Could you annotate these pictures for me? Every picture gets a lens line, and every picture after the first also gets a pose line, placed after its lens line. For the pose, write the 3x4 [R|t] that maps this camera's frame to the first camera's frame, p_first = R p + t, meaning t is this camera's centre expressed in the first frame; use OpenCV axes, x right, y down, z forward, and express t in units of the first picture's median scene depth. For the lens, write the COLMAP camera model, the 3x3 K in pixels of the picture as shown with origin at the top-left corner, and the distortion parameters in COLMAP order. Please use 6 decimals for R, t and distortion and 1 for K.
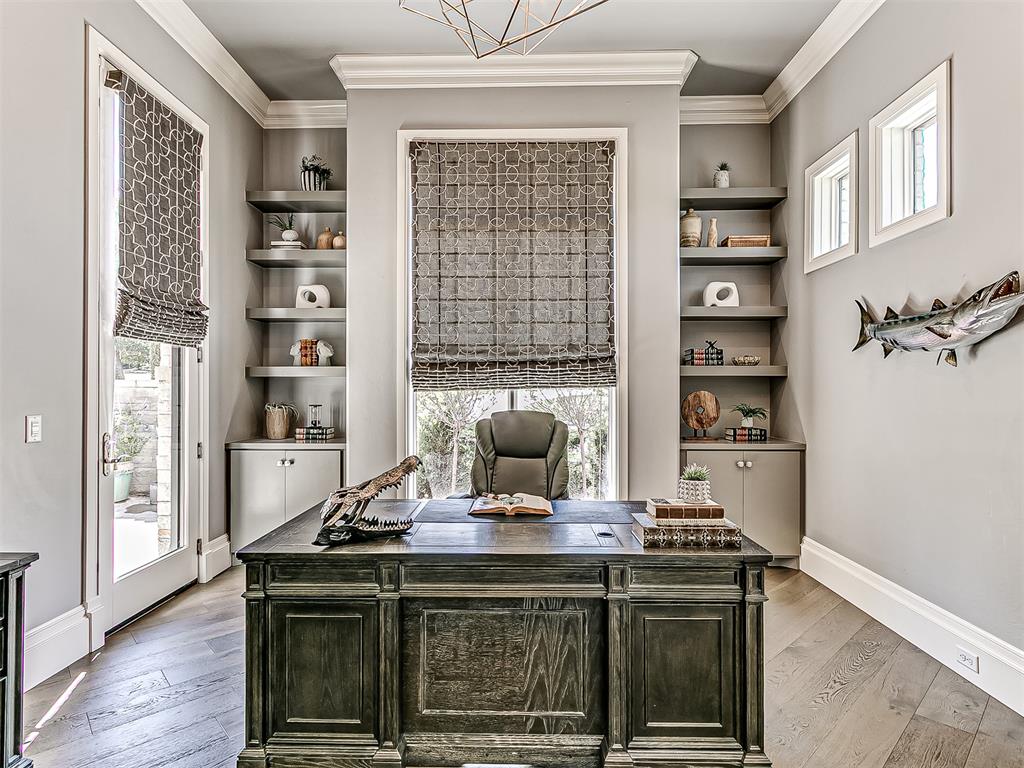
lens RADIAL K [[561.2, 0, 521.3], [0, 561.2, 386.4], [0, 0, 1]] dist [0.002083, 0.000241]
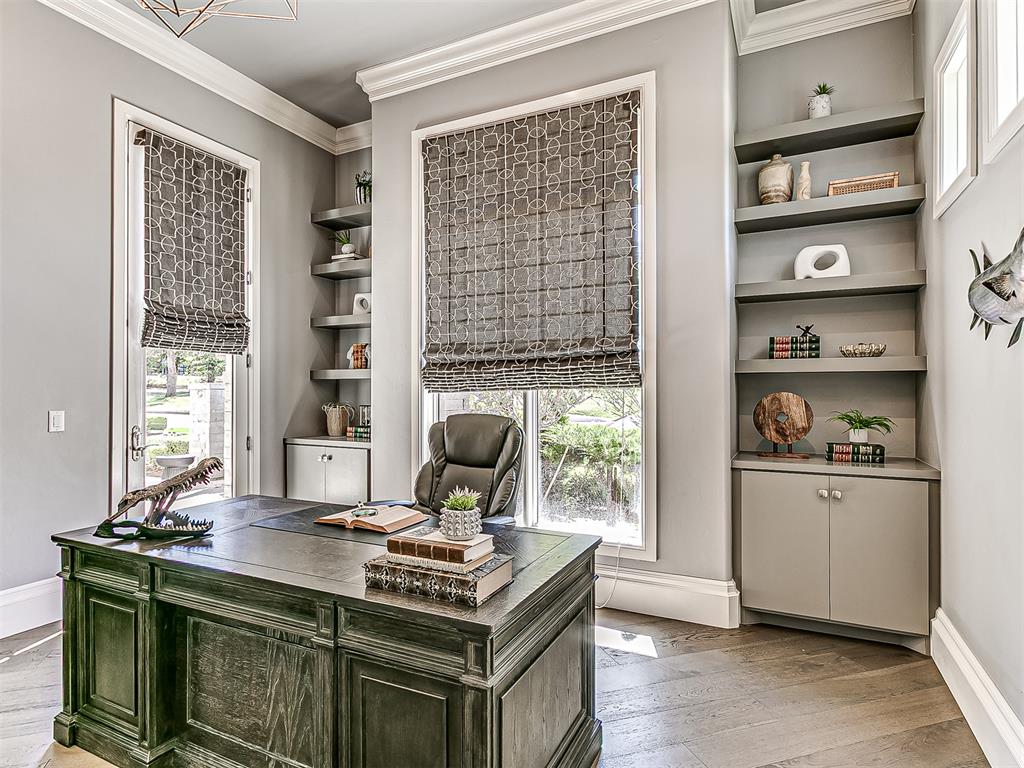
lens RADIAL K [[559.7, 0, 510.3], [0, 559.7, 385.0], [0, 0, 1]] dist [0.004326, 0.000080]
pose [[0.896266, -0.005349, -0.443485, 0.370444], [0.003036, 0.999978, -0.005925, 0.001861], [0.443507, 0.003964, 0.896262, 0.181482]]
